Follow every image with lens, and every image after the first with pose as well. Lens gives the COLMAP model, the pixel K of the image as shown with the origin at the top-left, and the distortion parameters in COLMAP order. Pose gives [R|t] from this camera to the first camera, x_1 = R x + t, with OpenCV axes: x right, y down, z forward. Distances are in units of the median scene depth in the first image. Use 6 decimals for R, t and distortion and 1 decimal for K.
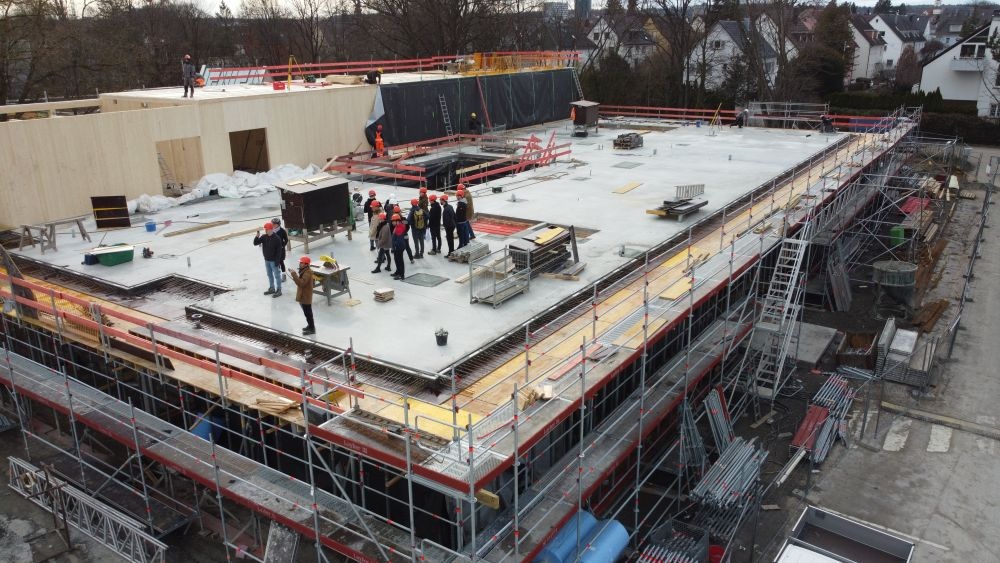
lens RADIAL K [[755.5, 0, 500.0], [0, 755.5, 281.5], [0, 0, 1]] dist [-0.001536, 0.001636]
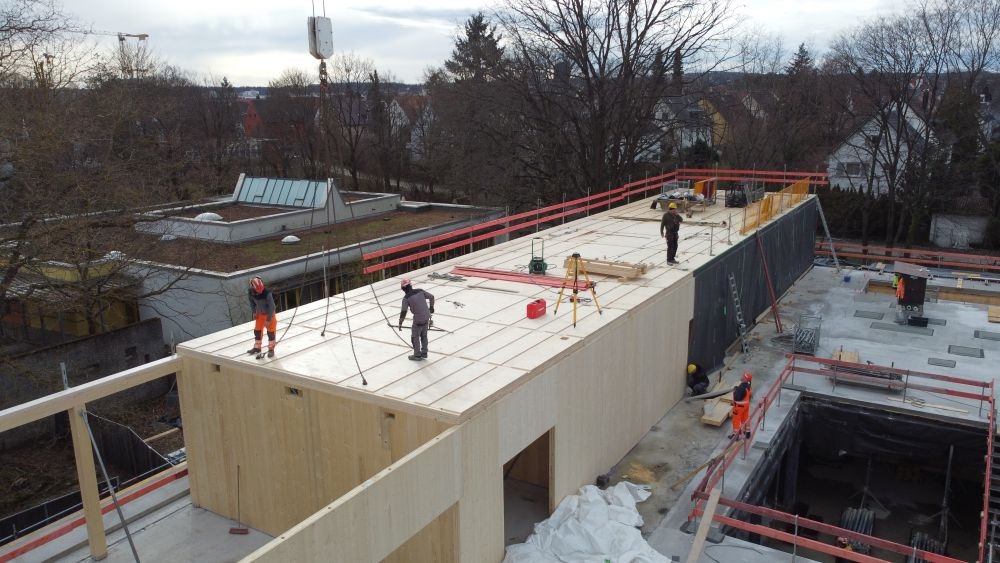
lens RADIAL K [[755.5, 0, 500.0], [0, 755.5, 281.5], [0, 0, 1]] dist [-0.001536, 0.001636]
pose [[0.999464, -0.009421, 0.031337, -0.574309], [0.011907, 0.996716, -0.080090, -0.410913], [-0.030480, 0.080421, 0.996295, 0.874871]]
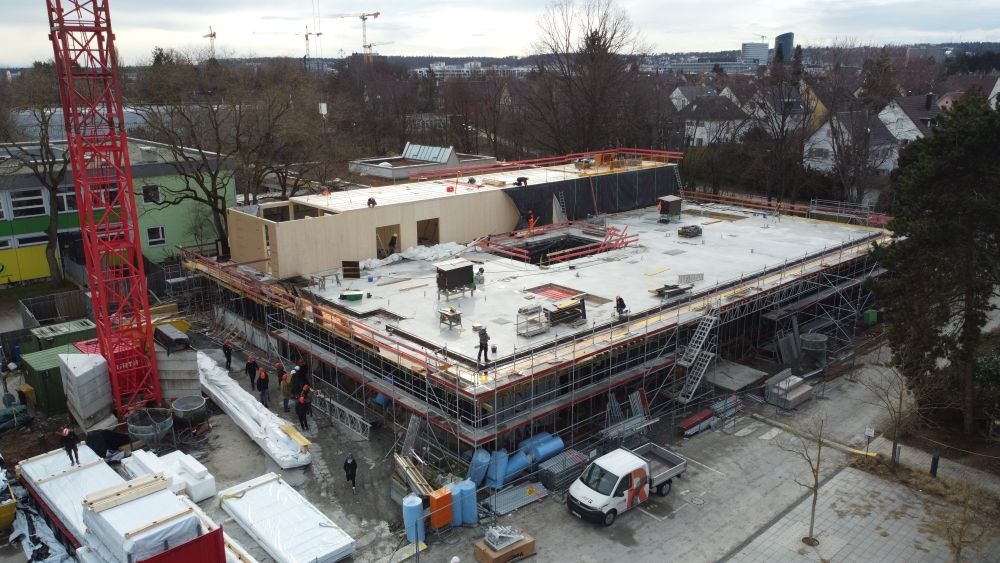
lens RADIAL K [[755.5, 0, 500.0], [0, 755.5, 281.5], [0, 0, 1]] dist [-0.001536, 0.001636]
pose [[0.969499, 0.072274, -0.234197, 0.330842], [-0.082543, 0.995996, -0.034330, -0.036055], [0.230778, 0.052615, 0.971583, -0.861110]]
